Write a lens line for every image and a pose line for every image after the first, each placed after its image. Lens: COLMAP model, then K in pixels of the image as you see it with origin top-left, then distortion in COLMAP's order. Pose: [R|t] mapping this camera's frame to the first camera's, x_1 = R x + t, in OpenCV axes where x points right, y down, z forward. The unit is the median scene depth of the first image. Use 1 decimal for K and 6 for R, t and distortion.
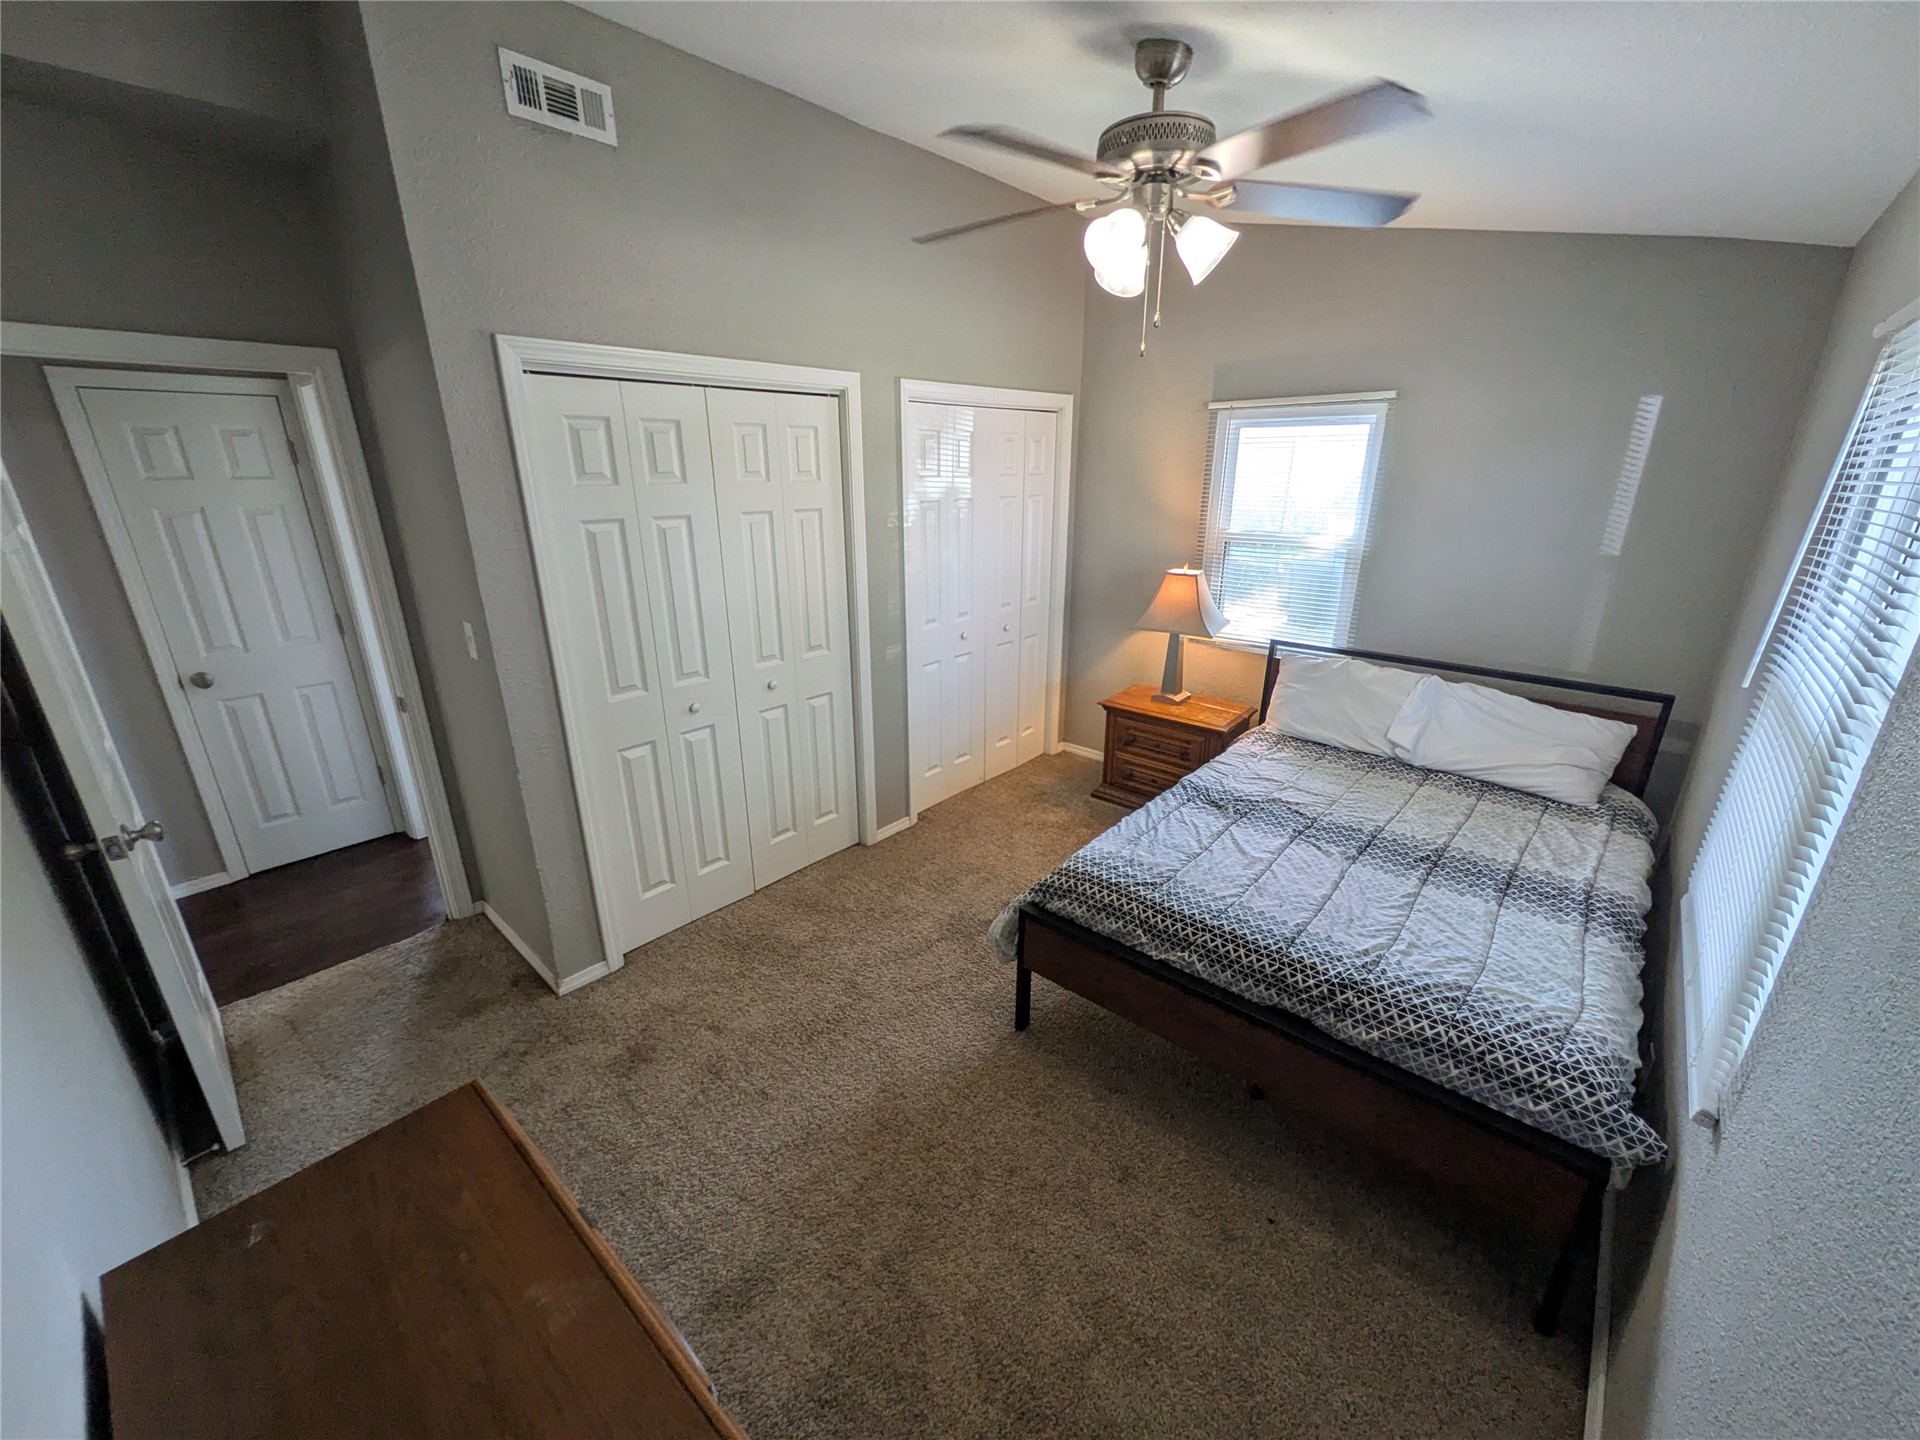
lens RADIAL K [[756.7, 0, 956.4], [0, 756.7, 717.7], [0, 0, 1]] dist [-0.004931, 0.001050]
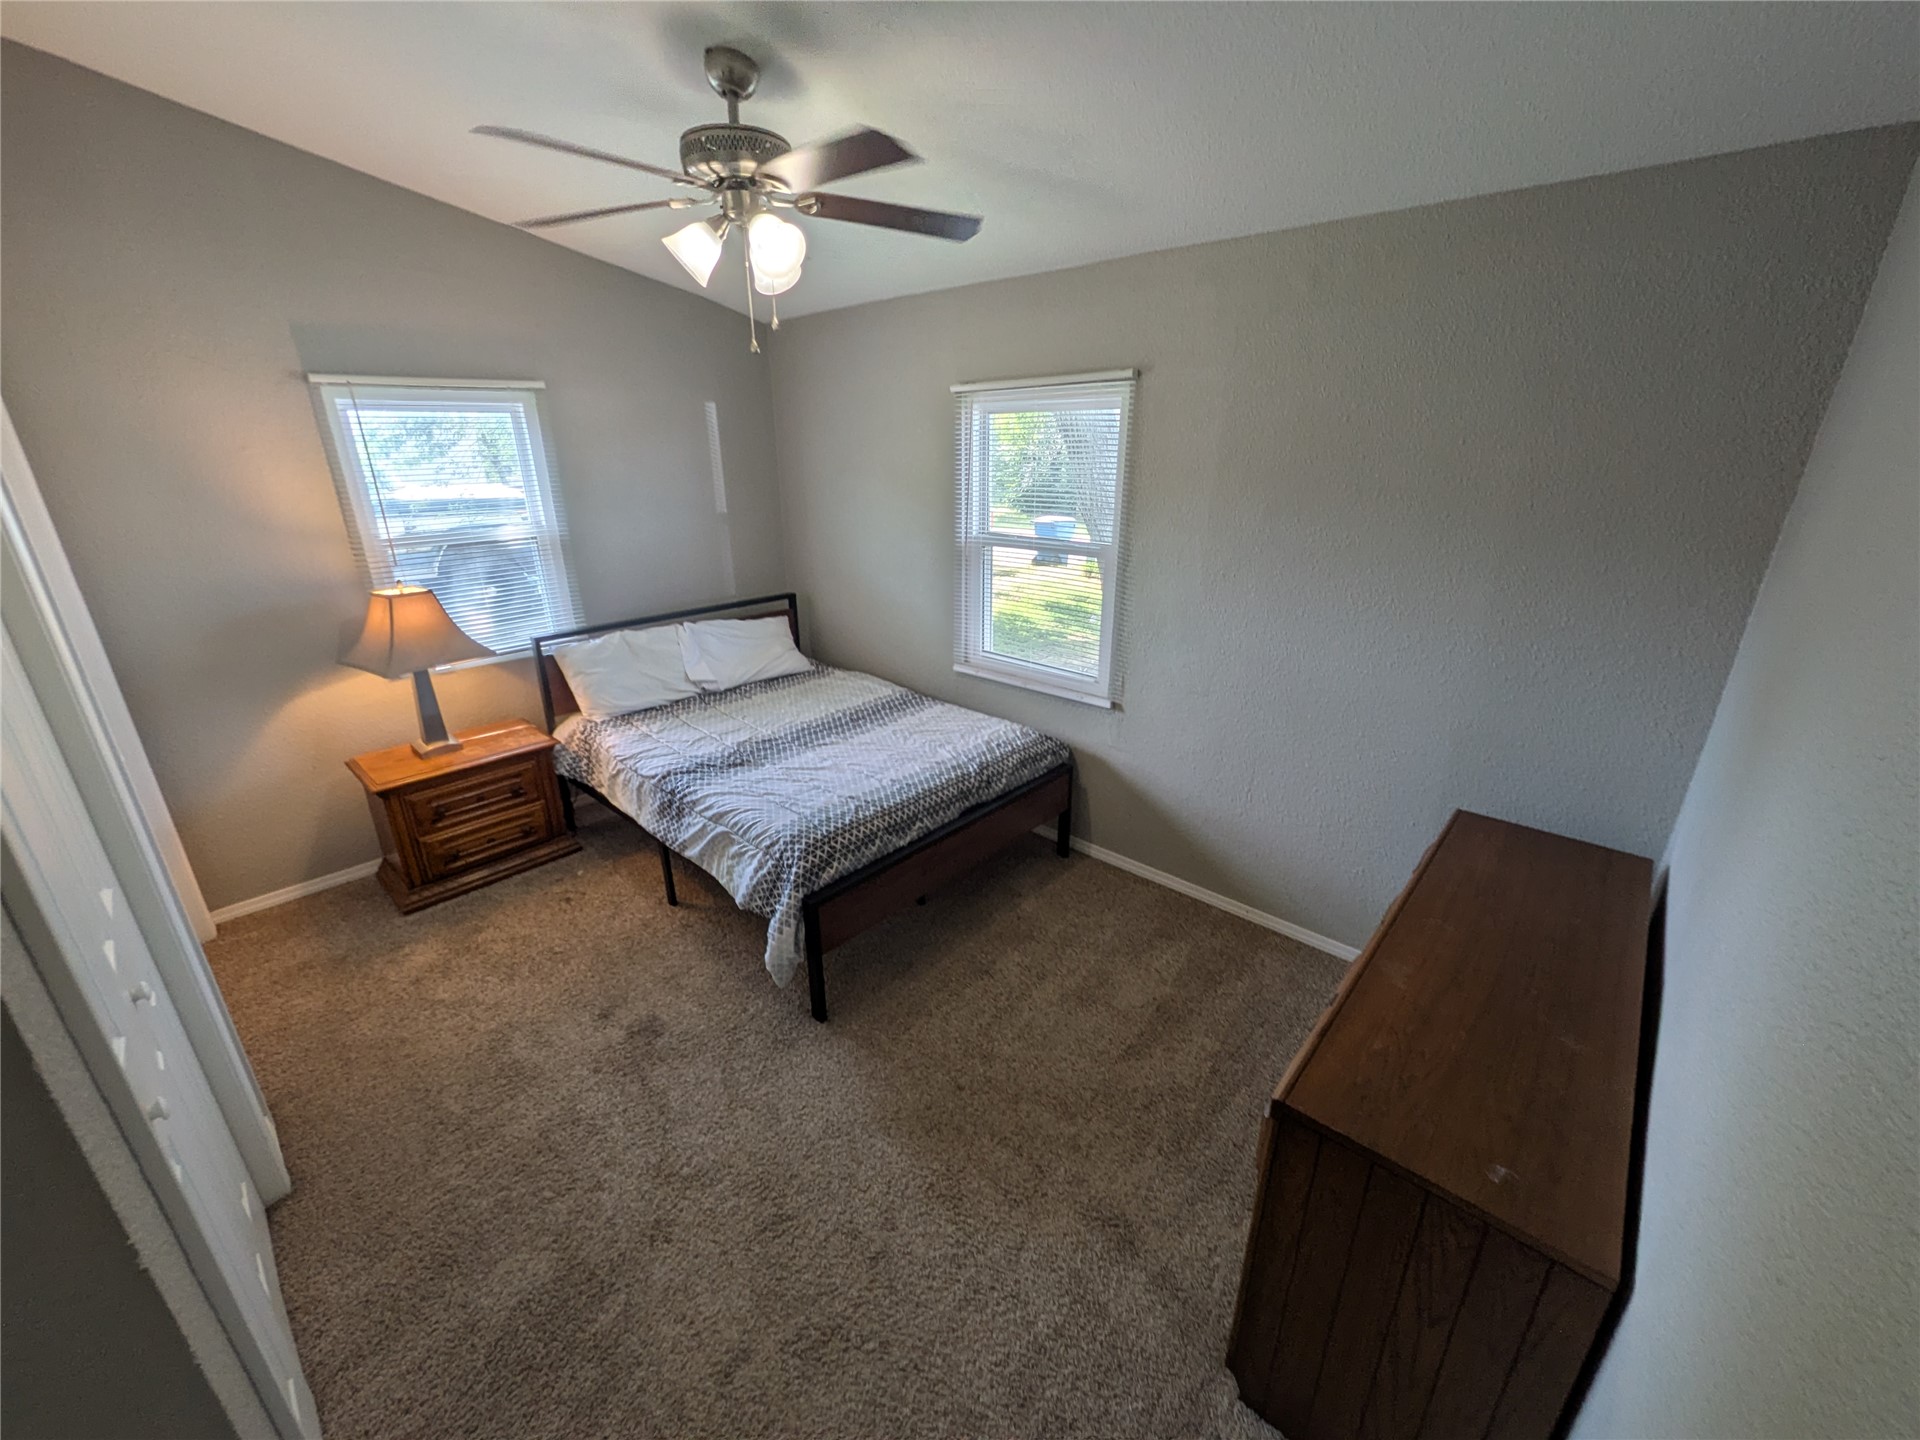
lens RADIAL K [[756.7, 0, 964.5], [0, 756.7, 719.3], [0, 0, 1]] dist [-0.004931, 0.001050]
pose [[0.015925, -0.345111, 0.938427, -0.602260], [0.325496, 0.889212, 0.321489, -0.171888], [-0.945409, 0.300334, 0.126493, 0.484047]]
